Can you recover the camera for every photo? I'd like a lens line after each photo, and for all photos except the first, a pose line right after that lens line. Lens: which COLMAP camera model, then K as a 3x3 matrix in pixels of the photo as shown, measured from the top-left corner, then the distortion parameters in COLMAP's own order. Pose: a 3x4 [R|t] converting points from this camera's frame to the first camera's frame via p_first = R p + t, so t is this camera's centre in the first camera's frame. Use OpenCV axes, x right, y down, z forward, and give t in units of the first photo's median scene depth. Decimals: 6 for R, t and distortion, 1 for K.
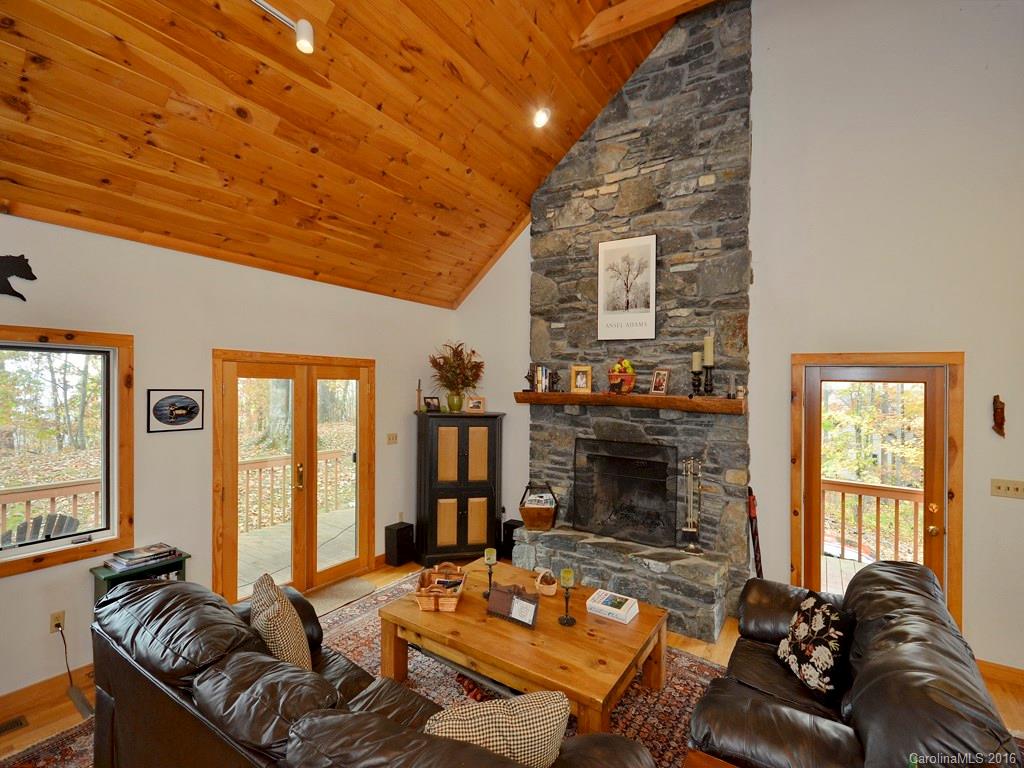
lens RADIAL K [[479.9, 0, 506.3], [0, 479.9, 382.2], [0, 0, 1]] dist [-0.010335, -0.003951]
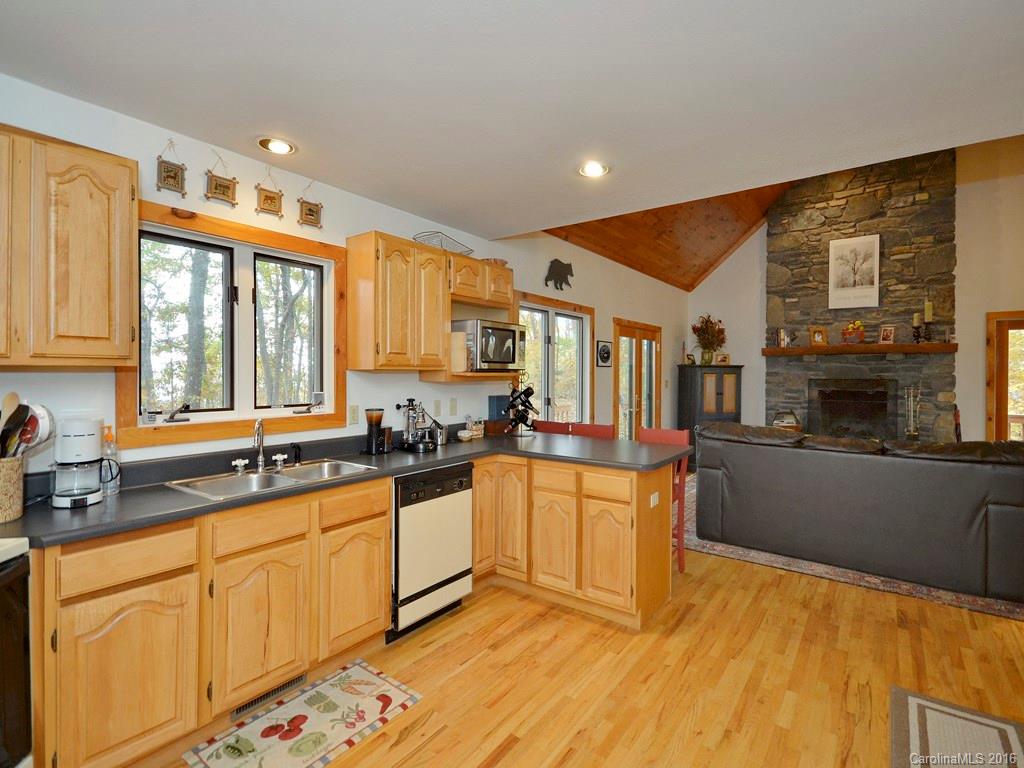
lens RADIAL K [[479.9, 0, 509.2], [0, 479.9, 381.1], [0, 0, 1]] dist [-0.010335, -0.003951]
pose [[0.996337, -0.016042, -0.083996, -0.669824], [0.017423, 0.999724, 0.015734, 0.091969], [0.083721, -0.017140, 0.996342, -0.520453]]
